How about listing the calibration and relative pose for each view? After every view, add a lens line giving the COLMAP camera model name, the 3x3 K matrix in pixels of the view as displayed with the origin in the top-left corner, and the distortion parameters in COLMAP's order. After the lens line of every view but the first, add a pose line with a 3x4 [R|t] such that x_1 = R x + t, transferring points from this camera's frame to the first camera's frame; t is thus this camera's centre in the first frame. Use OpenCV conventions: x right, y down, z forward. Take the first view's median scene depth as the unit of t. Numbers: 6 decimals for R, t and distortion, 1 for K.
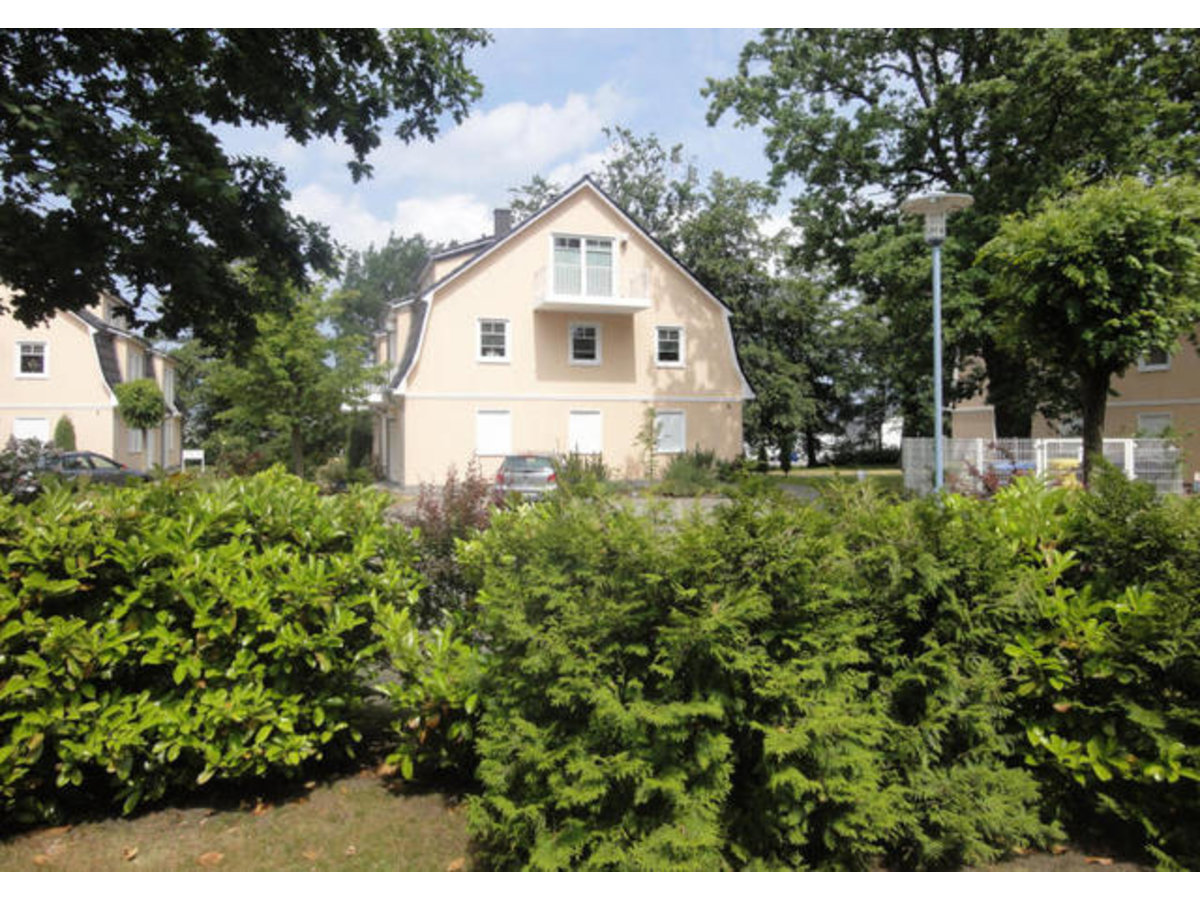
lens RADIAL K [[808.6, 0, 599.1], [0, 808.6, 451.2], [0, 0, 1]] dist [0.031748, -0.003052]
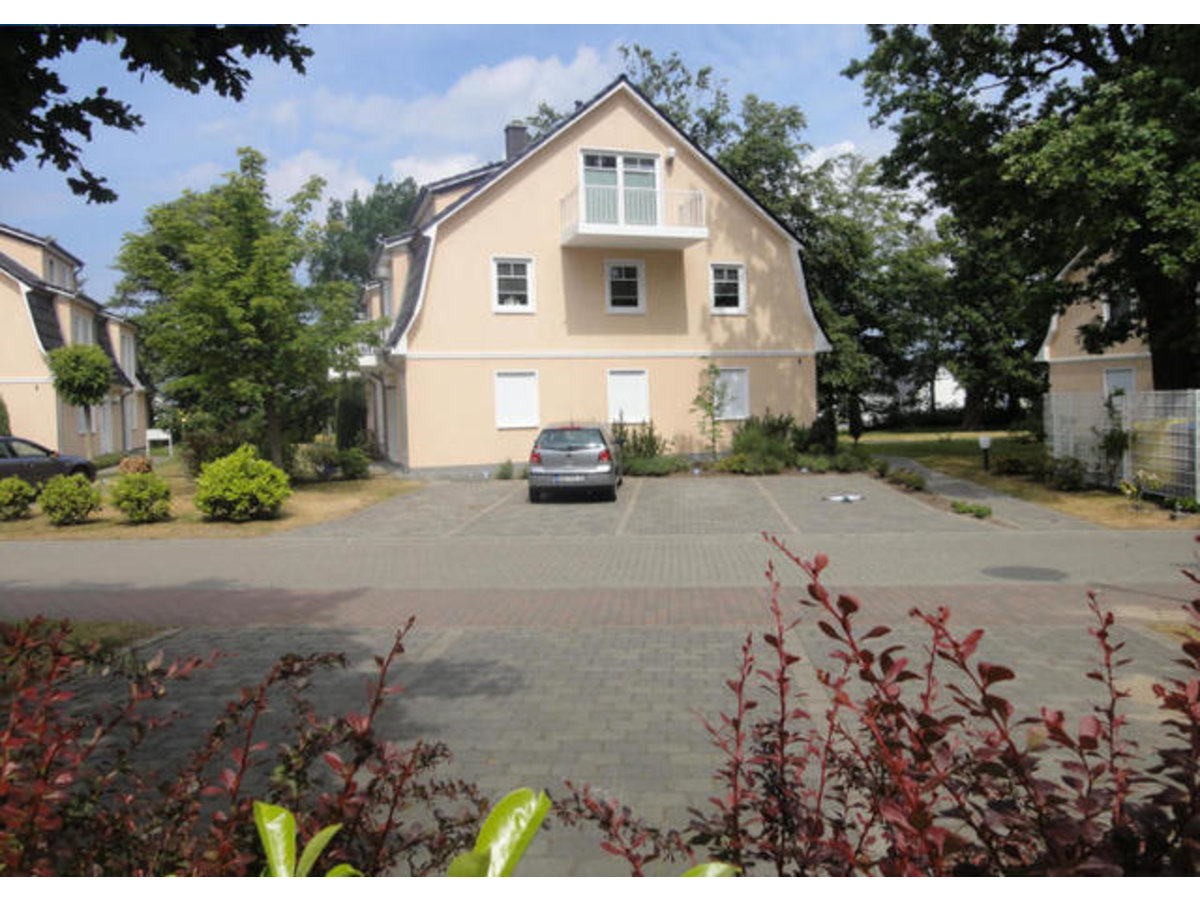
lens RADIAL K [[808.6, 0, 597.3], [0, 808.6, 446.6], [0, 0, 1]] dist [0.031748, -0.003052]
pose [[0.999690, -0.024151, 0.006127, -0.052990], [0.023930, 0.999140, 0.033853, -0.001404], [-0.006939, -0.033695, 0.999408, 0.180663]]
